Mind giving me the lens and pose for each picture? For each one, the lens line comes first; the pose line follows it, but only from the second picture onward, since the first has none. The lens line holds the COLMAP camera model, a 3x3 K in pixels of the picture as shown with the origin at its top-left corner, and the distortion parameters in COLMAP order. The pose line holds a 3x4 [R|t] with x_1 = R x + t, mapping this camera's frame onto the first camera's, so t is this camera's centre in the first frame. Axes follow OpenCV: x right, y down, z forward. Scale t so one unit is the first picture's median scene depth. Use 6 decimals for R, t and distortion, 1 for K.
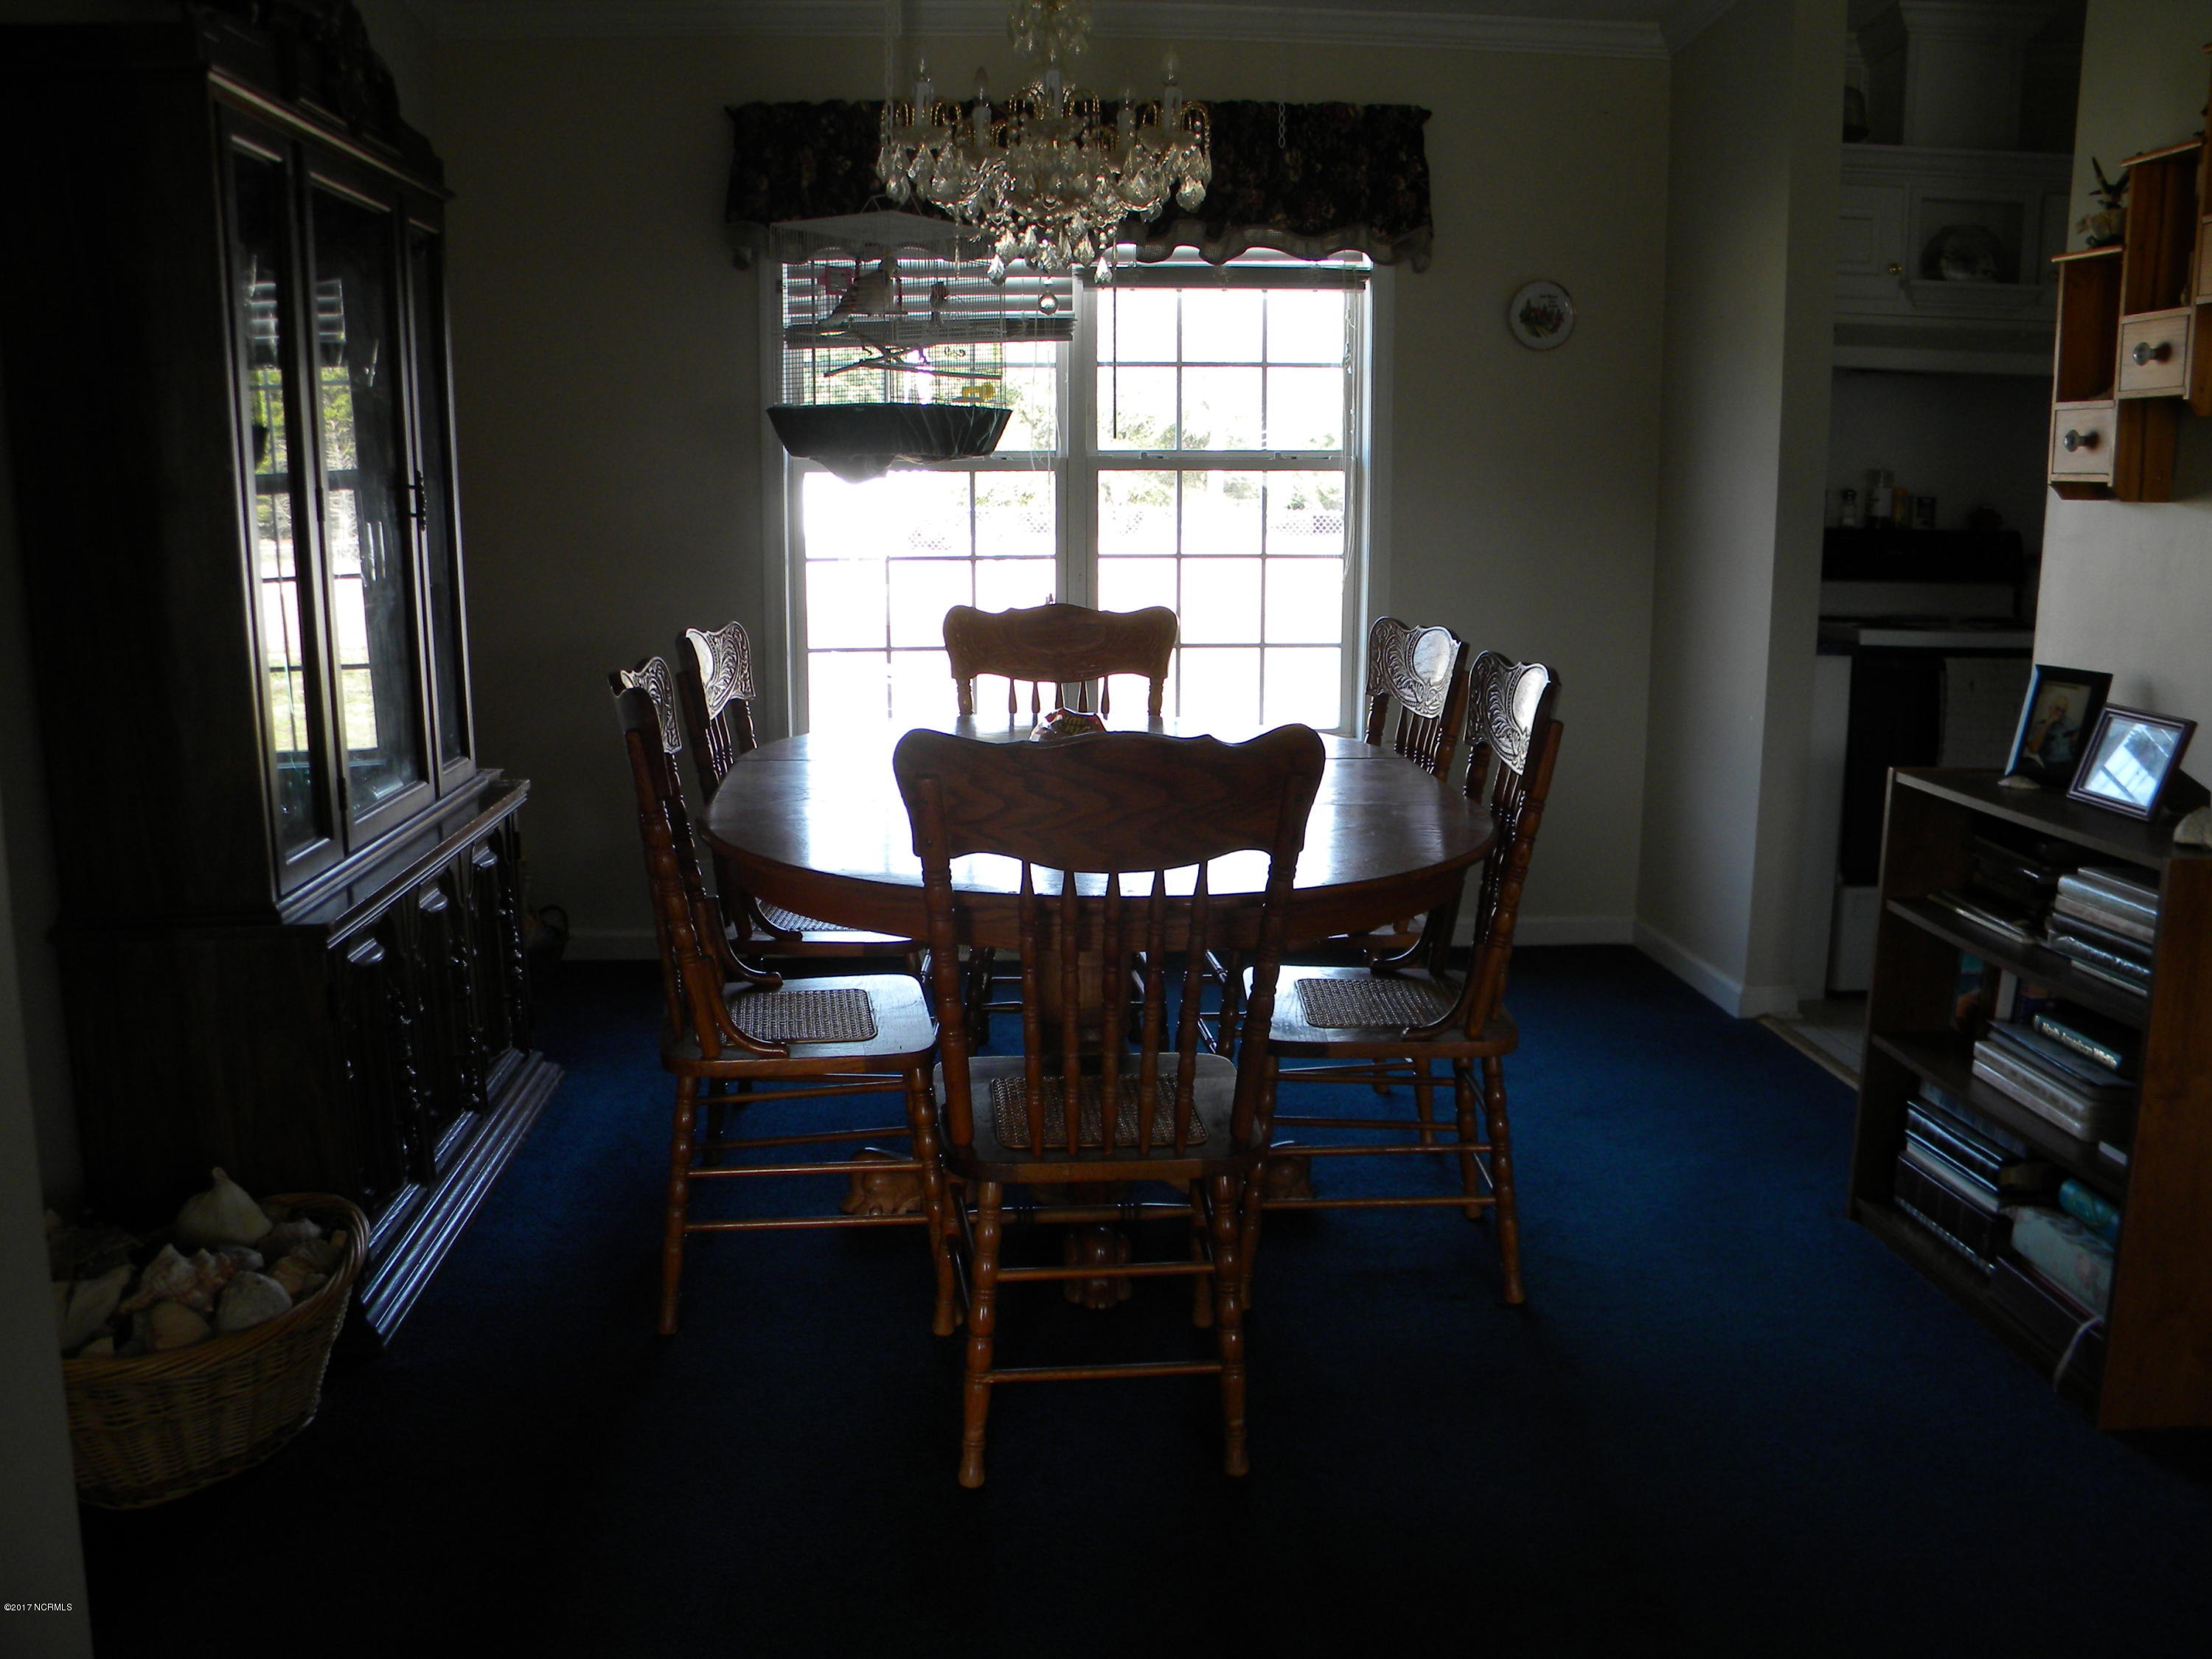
lens RADIAL K [[1795.7, 0, 1106.0], [0, 1795.7, 829.5], [0, 0, 1]] dist [-0.164037, -0.001764]
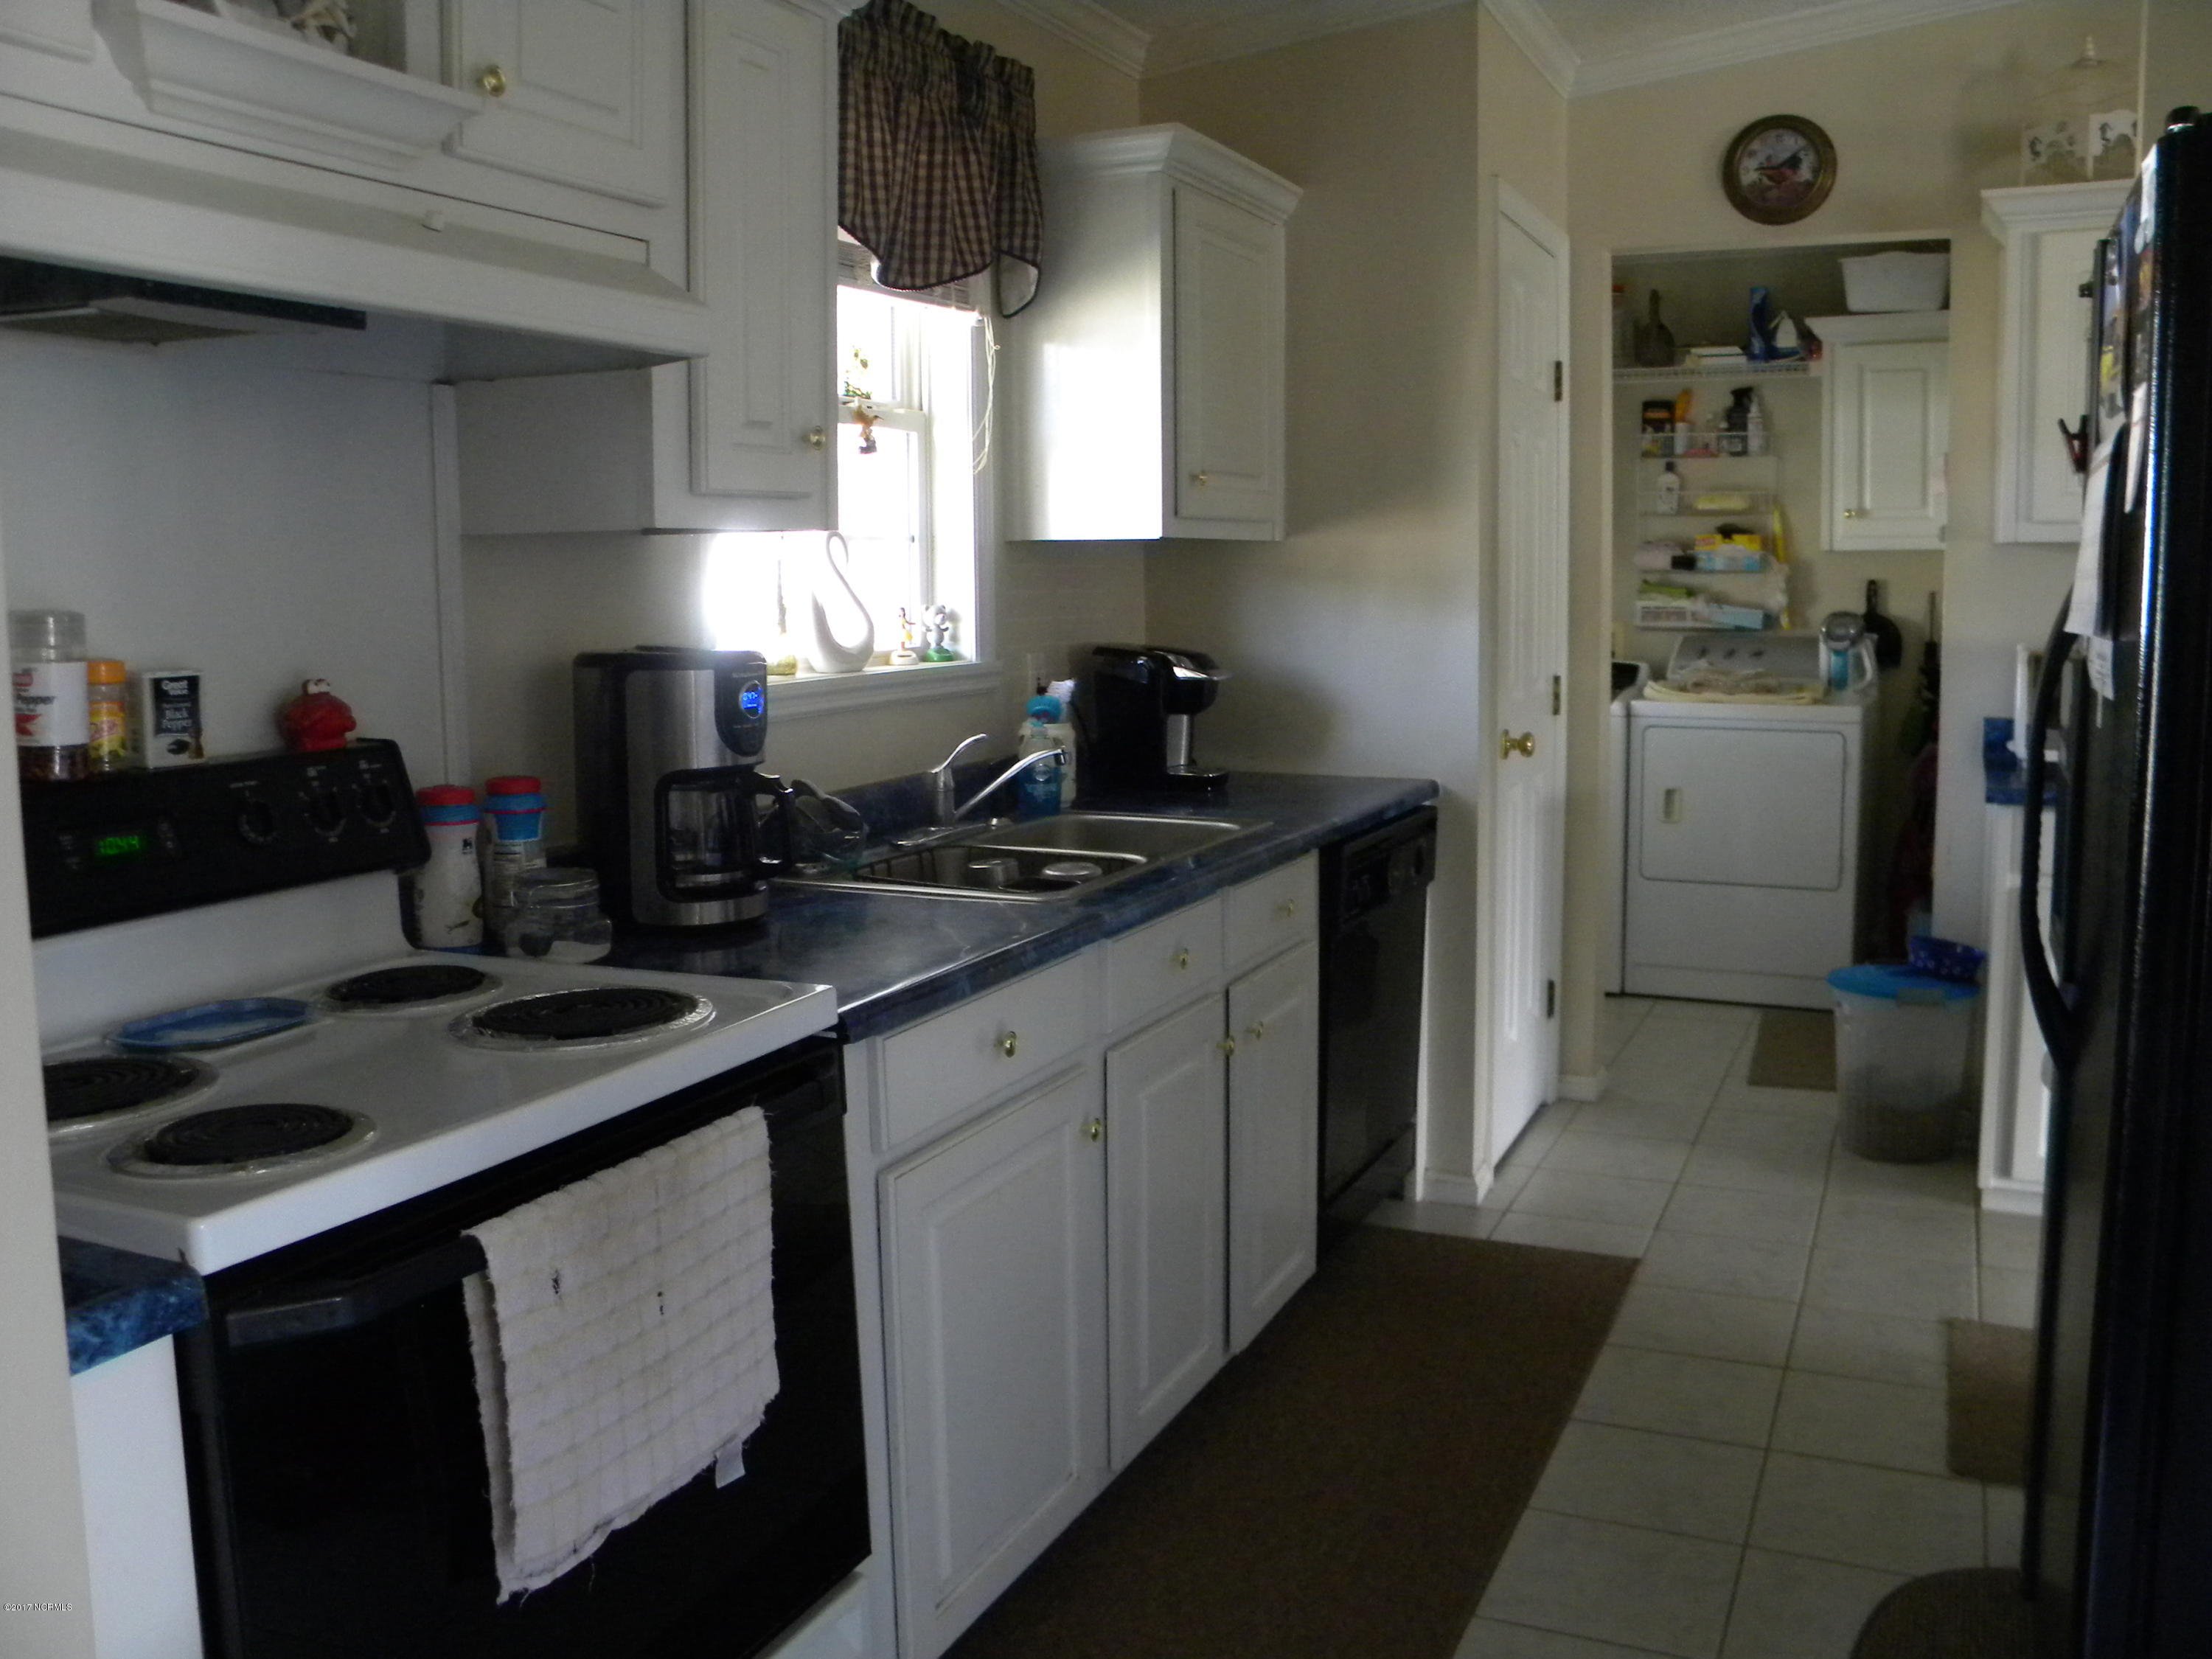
lens RADIAL K [[1951.7, 0, 1106.0], [0, 1951.7, 829.5], [0, 0, 1]] dist [-0.178446, 0.177010]
pose [[0.494587, -0.109235, 0.862236, 0.231220], [0.173423, 0.984524, 0.025251, -0.139380], [-0.851650, 0.137043, 0.505877, 0.642824]]
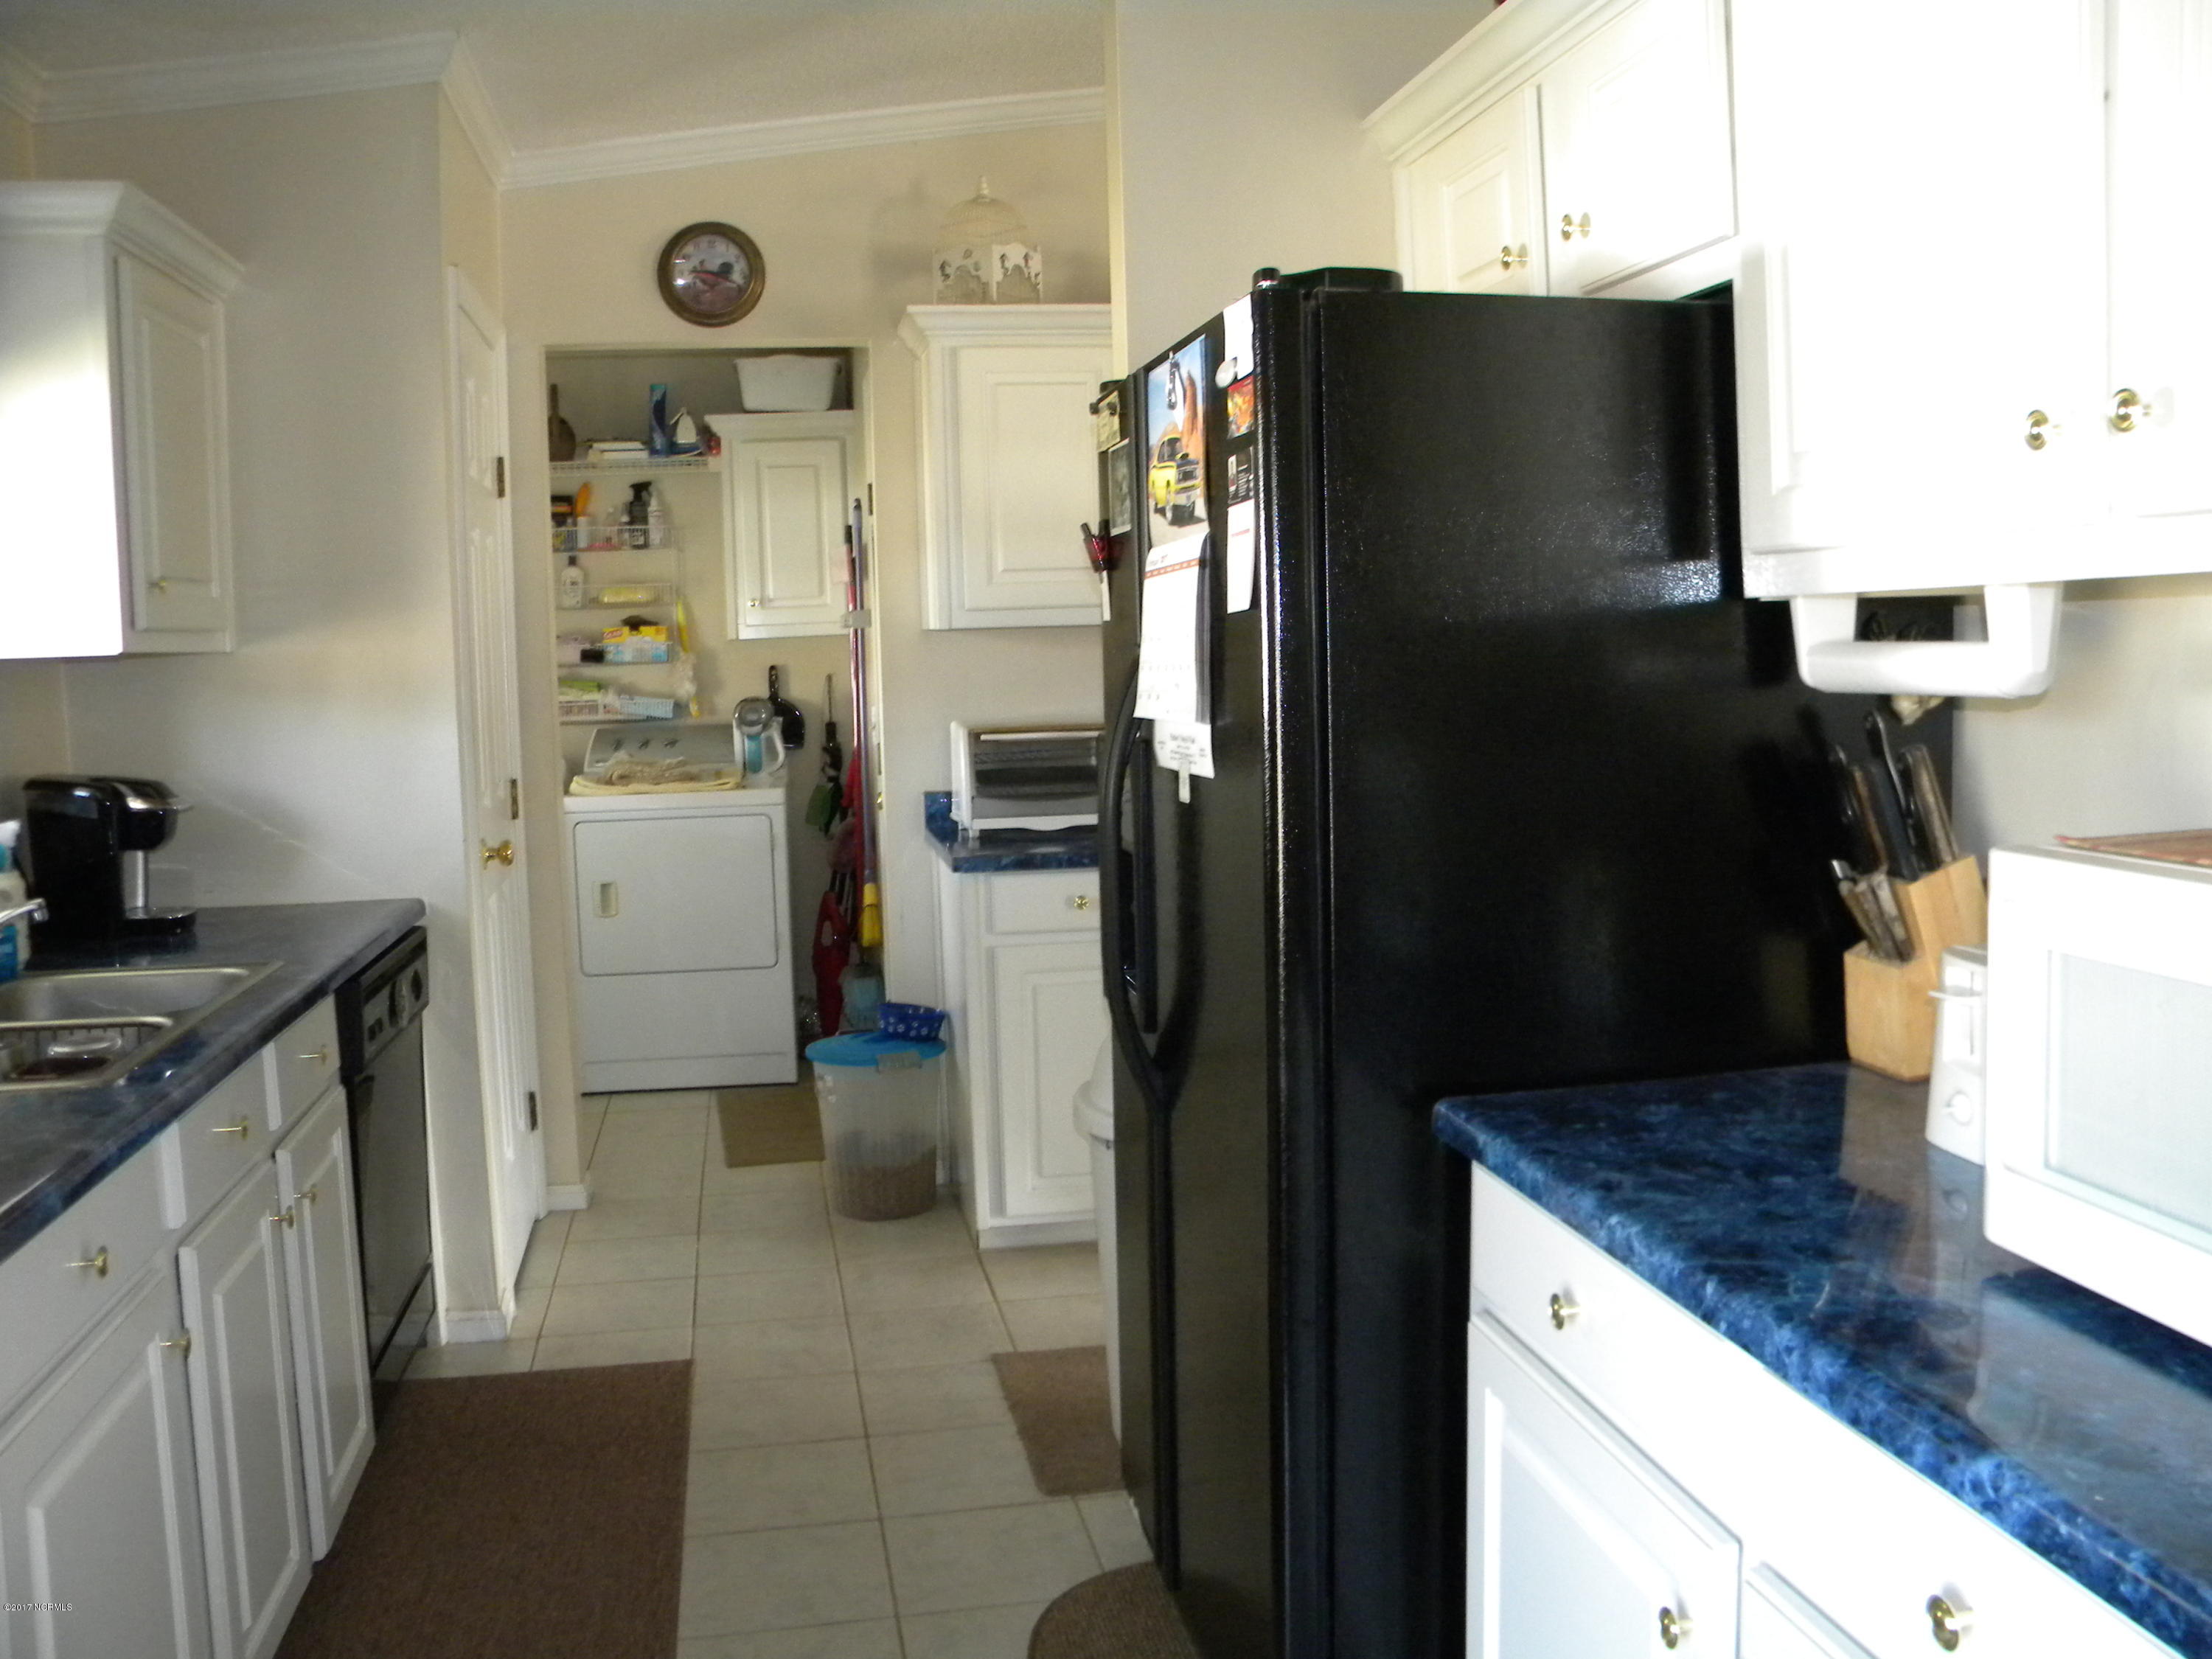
lens RADIAL K [[1951.7, 0, 1106.0], [0, 1951.7, 829.5], [0, 0, 1]] dist [-0.178446, 0.177010]
pose [[-0.101044, -0.086856, 0.991083, 0.228225], [0.221233, 0.969278, 0.107500, -0.159331], [-0.969972, 0.230123, -0.078724, 0.711265]]
